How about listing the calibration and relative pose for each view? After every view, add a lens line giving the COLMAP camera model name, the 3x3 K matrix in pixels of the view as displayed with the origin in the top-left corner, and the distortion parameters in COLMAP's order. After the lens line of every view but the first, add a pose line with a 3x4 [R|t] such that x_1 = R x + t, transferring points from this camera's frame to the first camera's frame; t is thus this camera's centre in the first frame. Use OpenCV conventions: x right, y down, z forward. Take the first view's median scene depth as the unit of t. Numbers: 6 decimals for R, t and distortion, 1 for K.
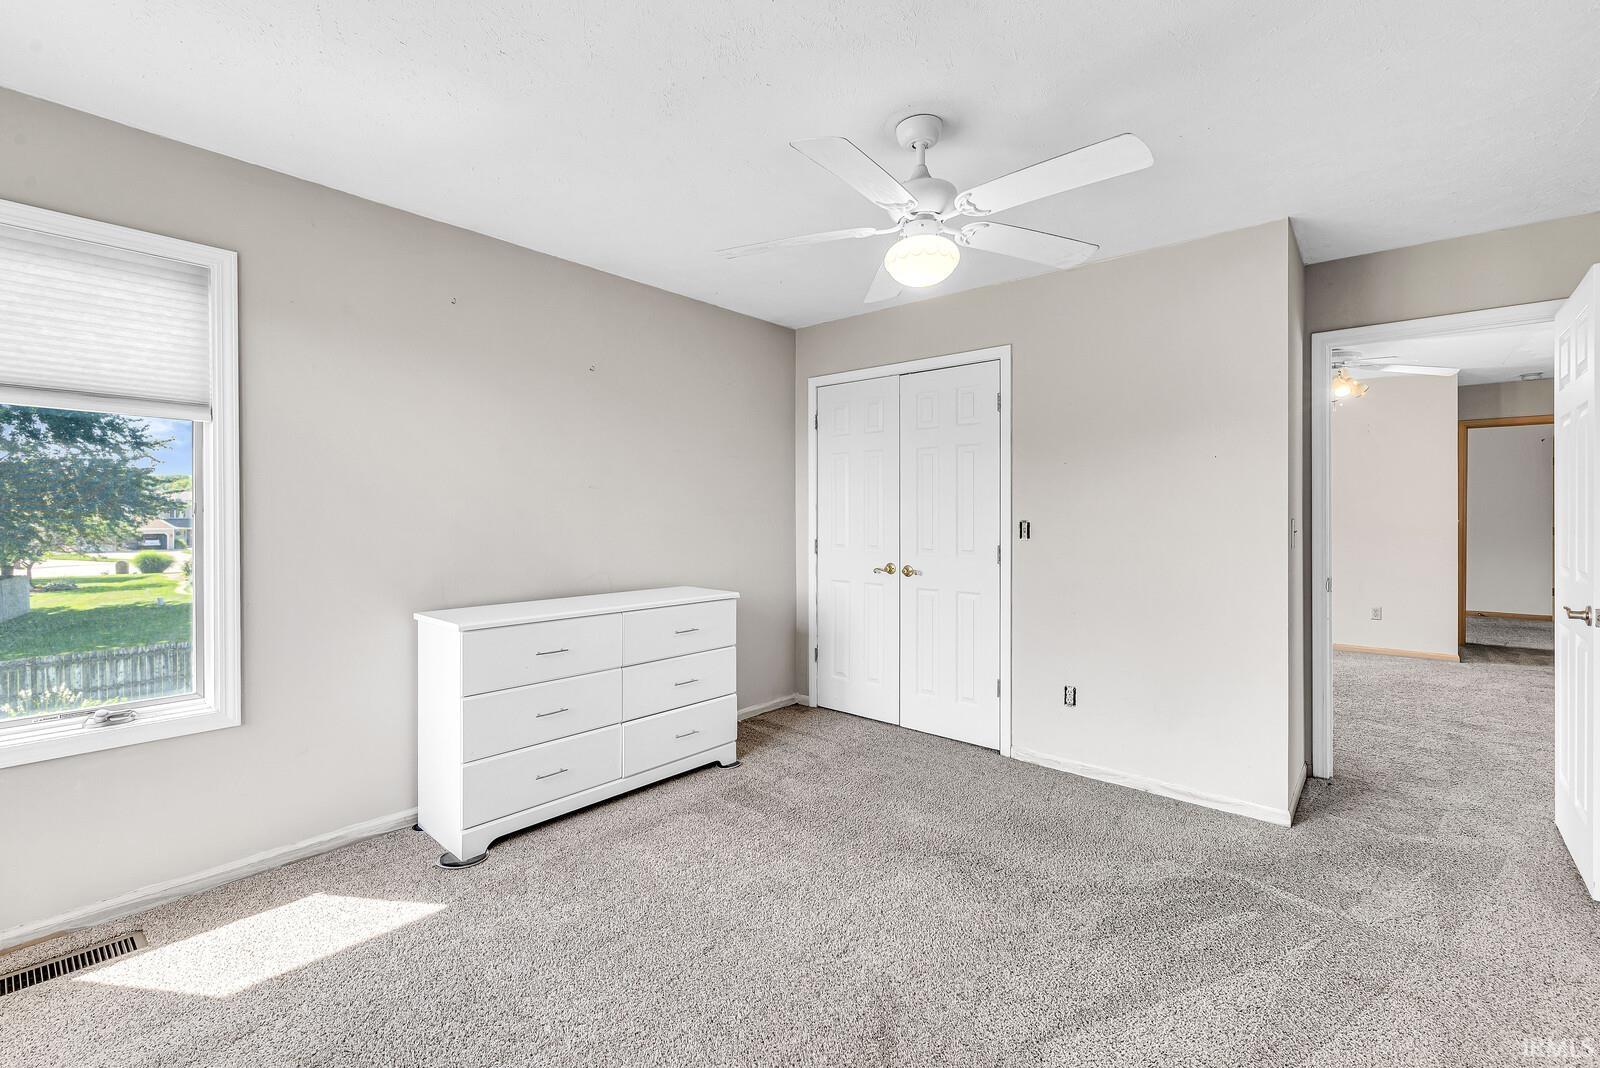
lens RADIAL K [[707.1, 0, 794.3], [0, 707.1, 523.8], [0, 0, 1]] dist [0.005912, -0.000979]
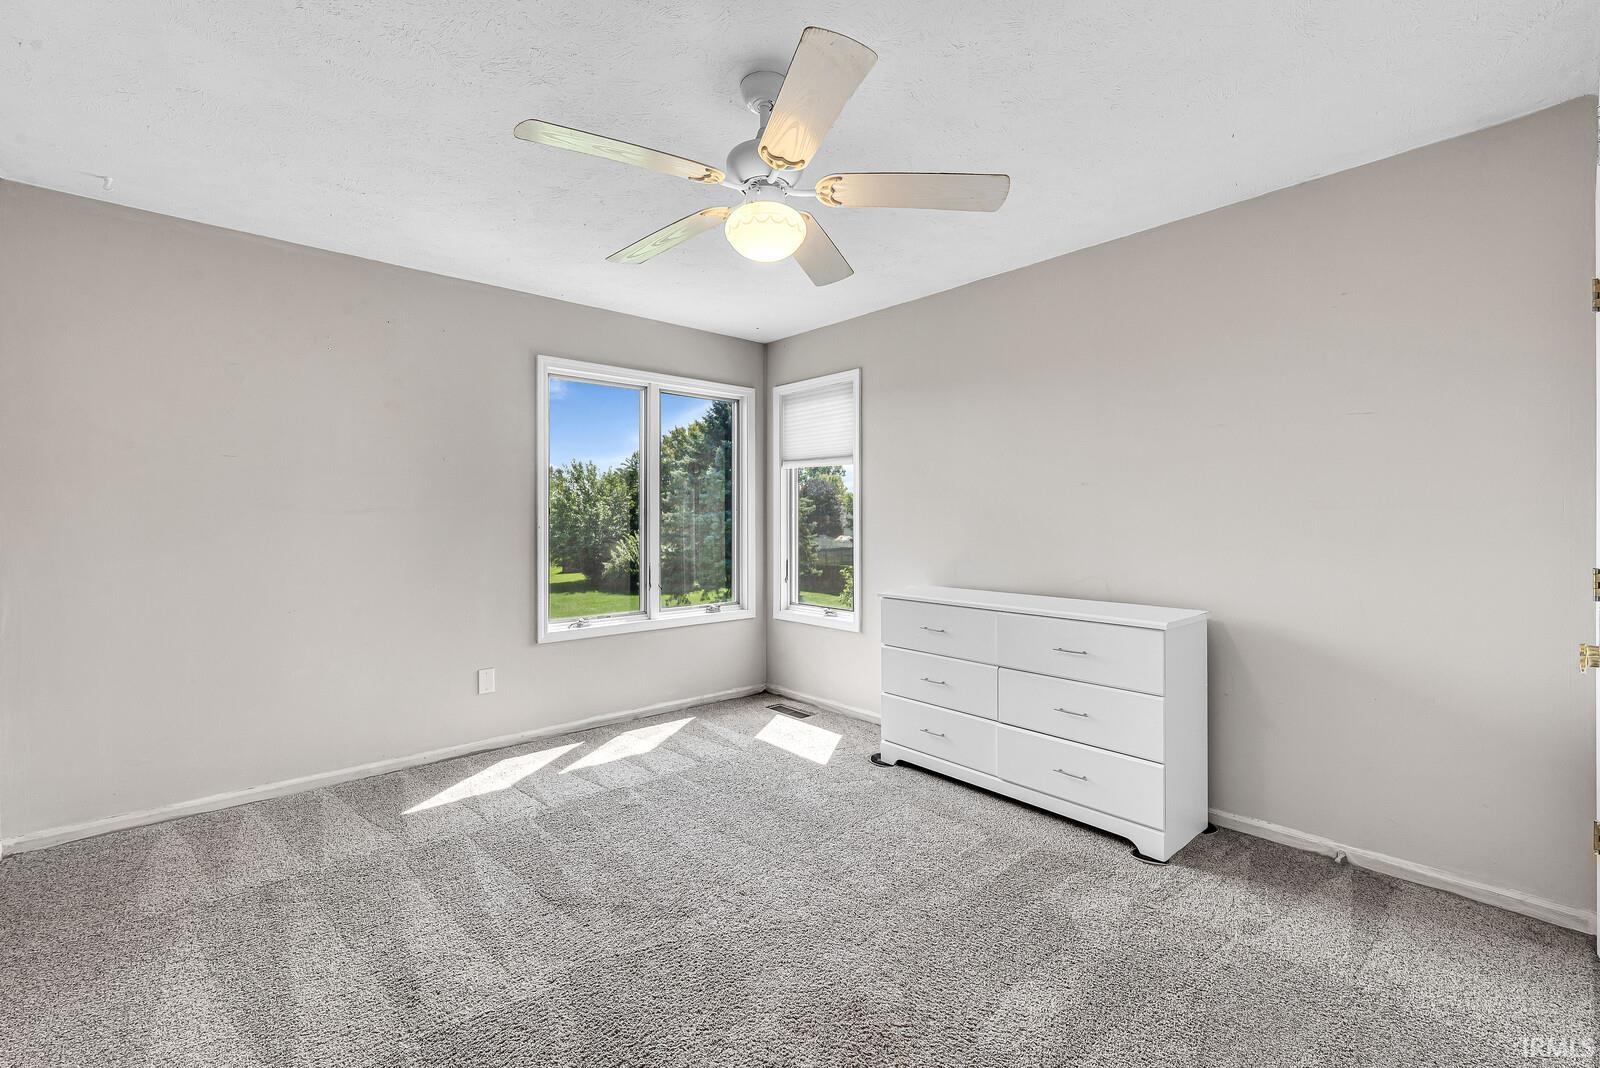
lens RADIAL K [[707.1, 0, 798.2], [0, 707.1, 530.0], [0, 0, 1]] dist [0.005912, -0.000979]
pose [[-0.140301, 0.015542, -0.989987, 0.894132], [-0.016909, 0.999693, 0.018090, -0.002237], [0.989965, 0.019278, -0.139995, 0.984132]]
